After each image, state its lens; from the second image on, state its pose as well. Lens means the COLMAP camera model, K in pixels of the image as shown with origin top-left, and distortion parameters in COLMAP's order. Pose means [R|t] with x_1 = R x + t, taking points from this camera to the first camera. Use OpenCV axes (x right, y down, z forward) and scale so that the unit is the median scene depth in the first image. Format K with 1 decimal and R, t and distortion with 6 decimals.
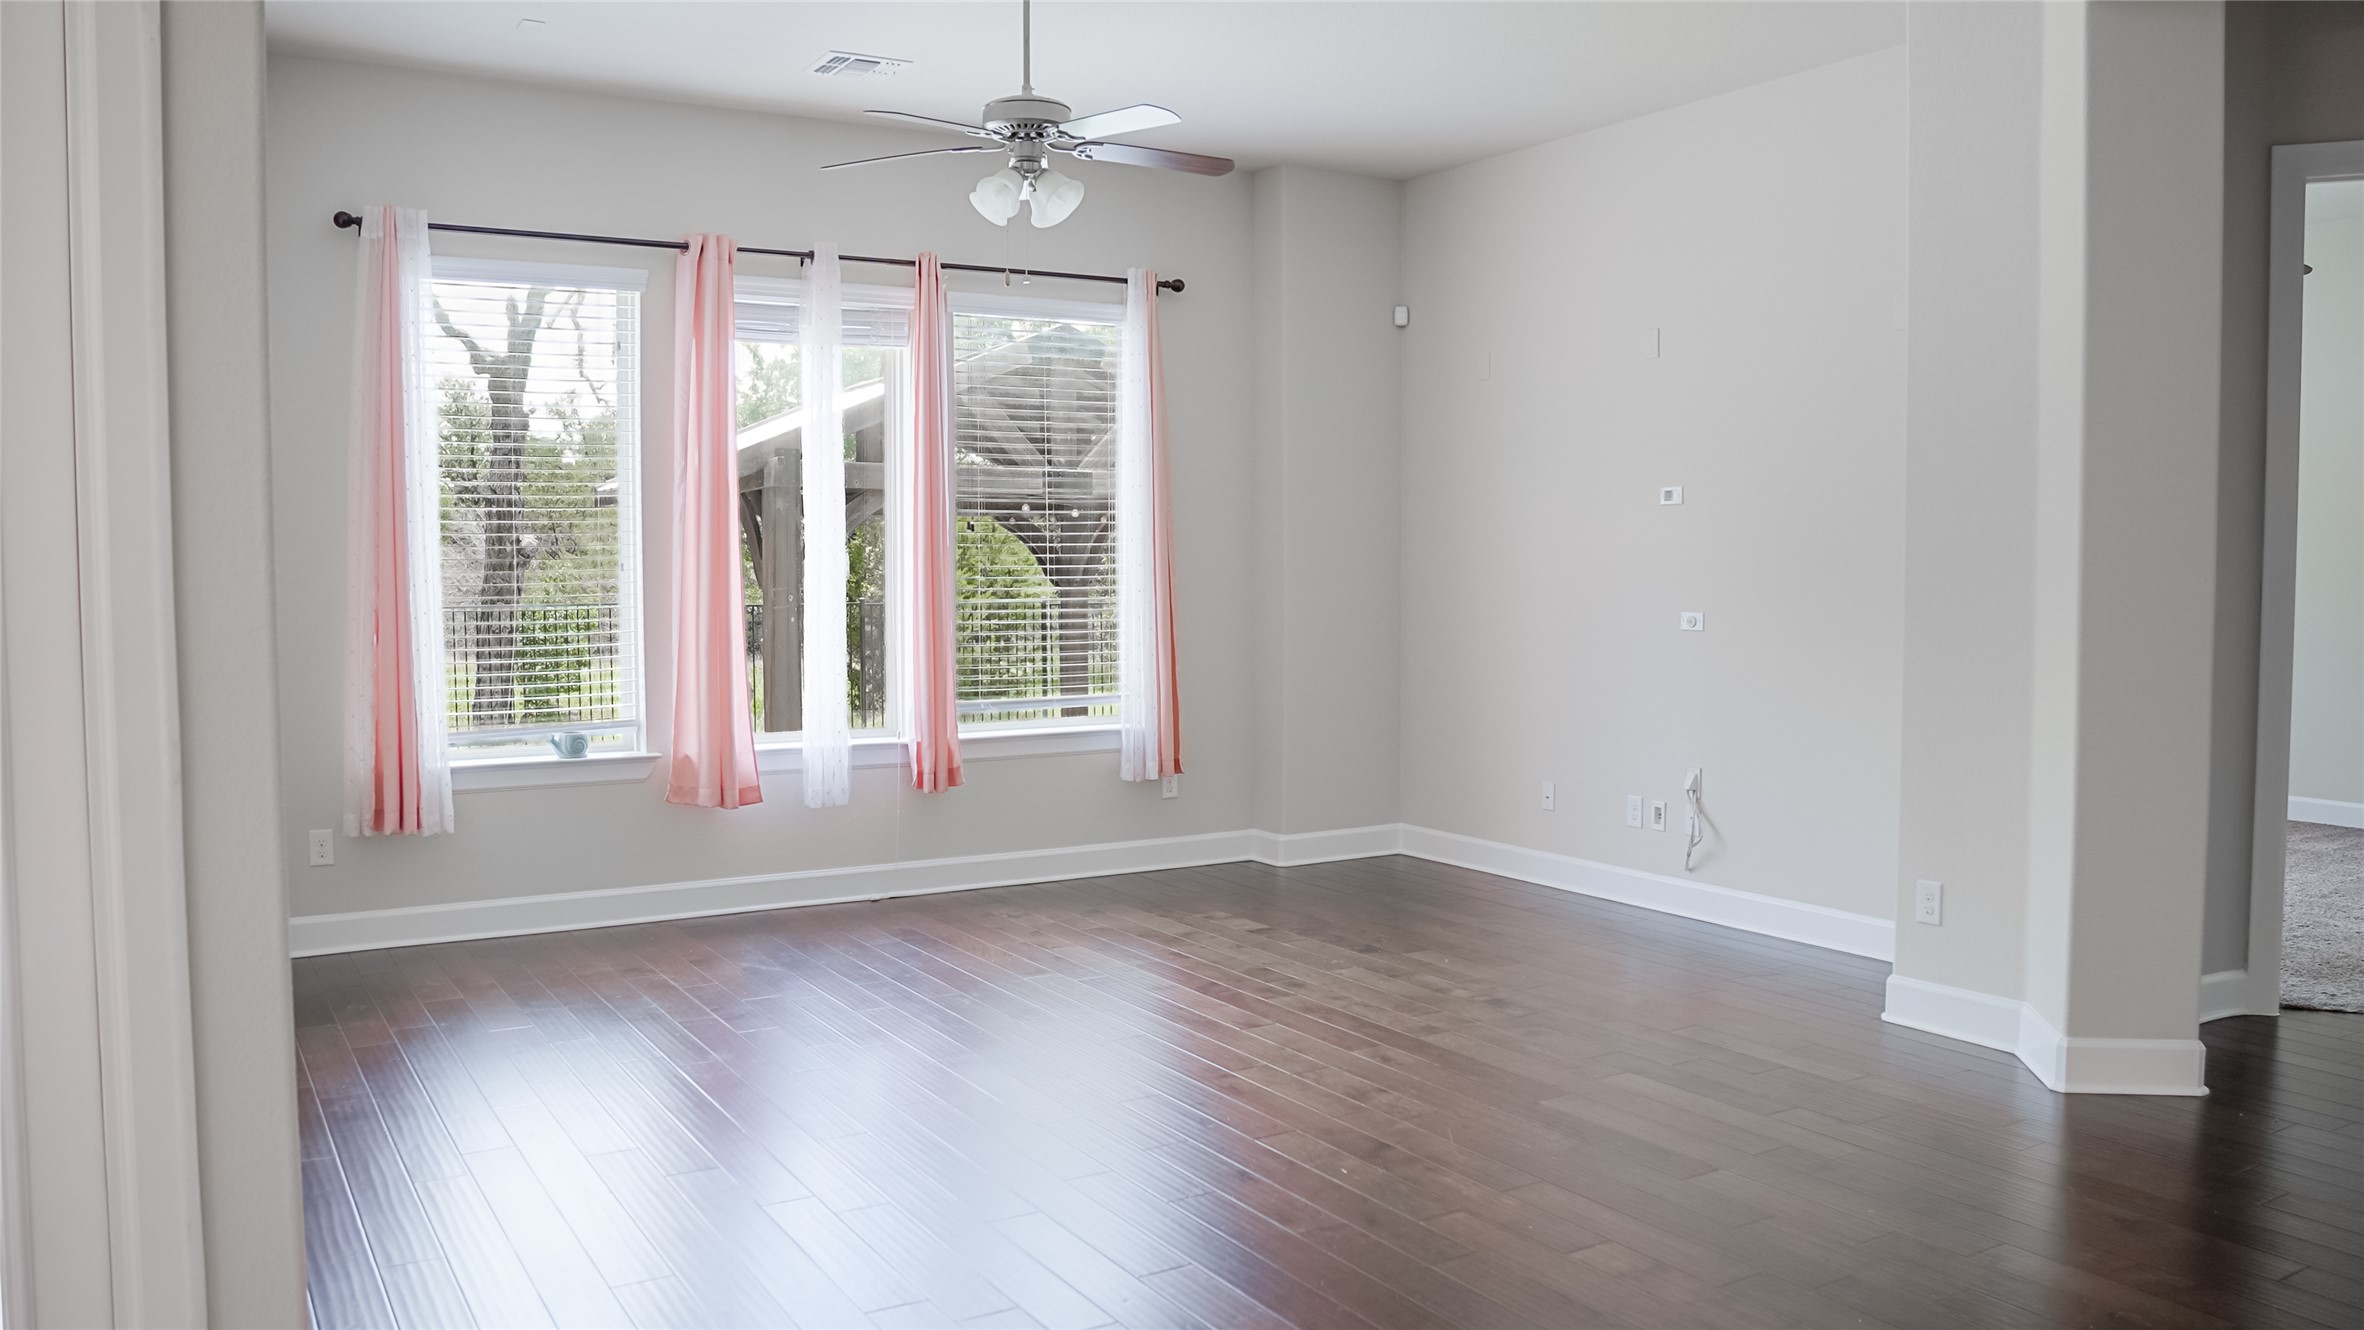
lens RADIAL K [[1788.4, 0, 1182.0], [0, 1788.4, 665.0], [0, 0, 1]] dist [-0.141788, 0.109591]
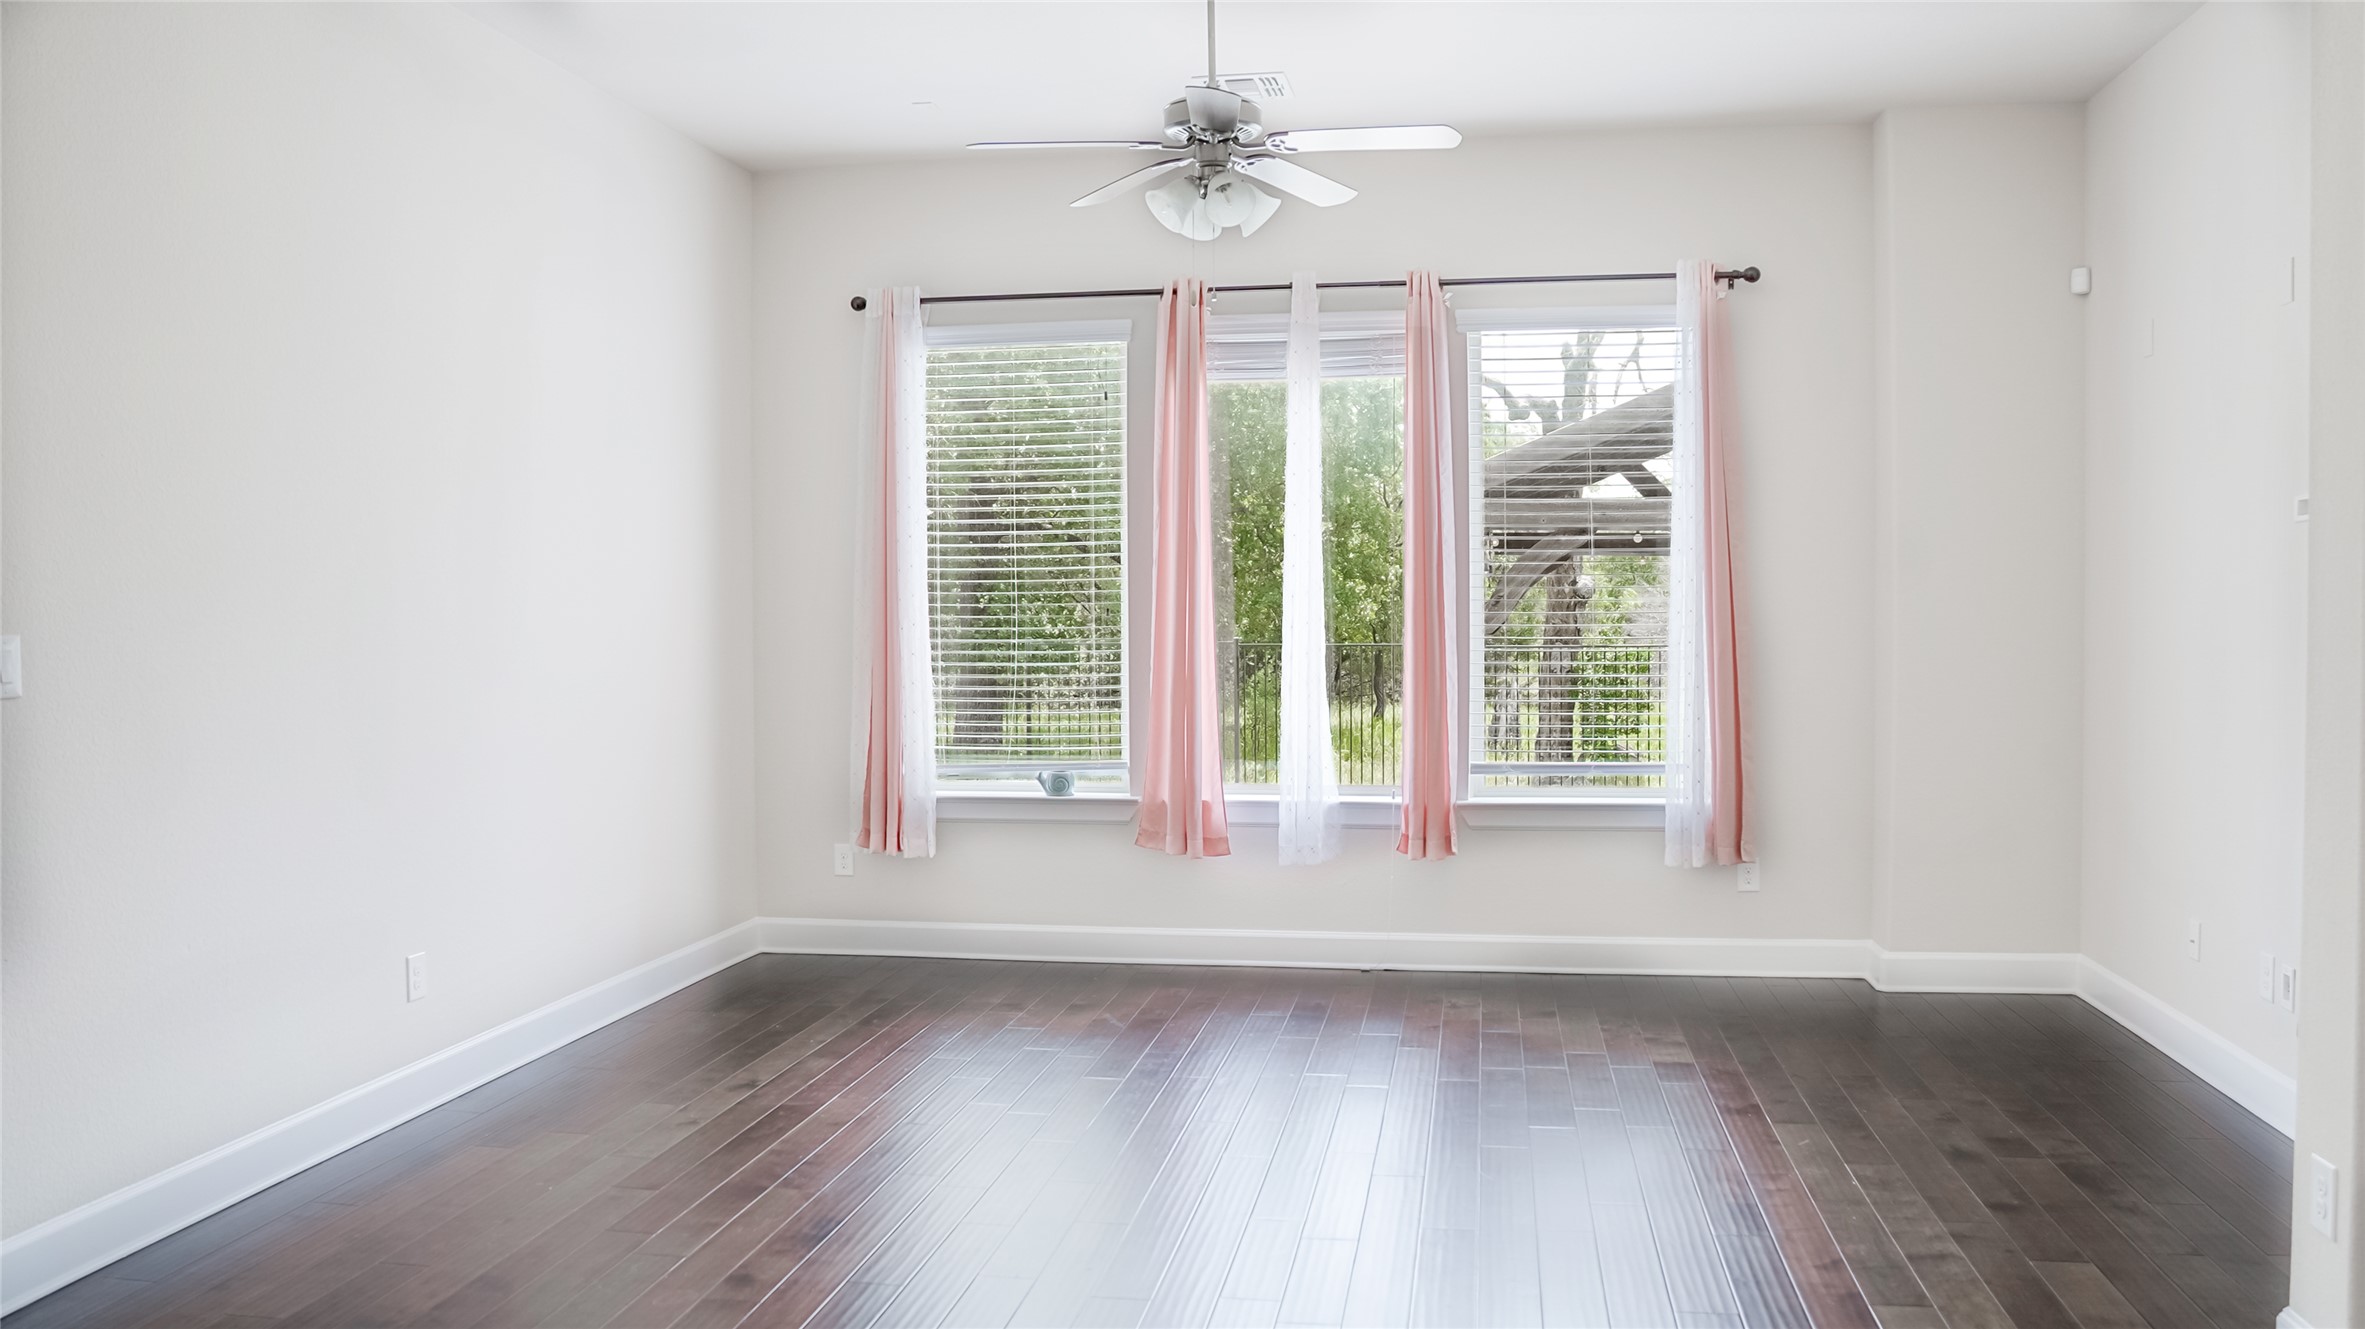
lens RADIAL K [[1789.2, 0, 1182.5], [0, 1789.2, 664.5], [0, 0, 1]] dist [-0.141788, 0.109591]
pose [[0.754169, 0.019364, -0.656394, 0.377014], [-0.034559, 0.999350, -0.010226, -0.015391], [0.655770, 0.030397, 0.754349, 0.237272]]
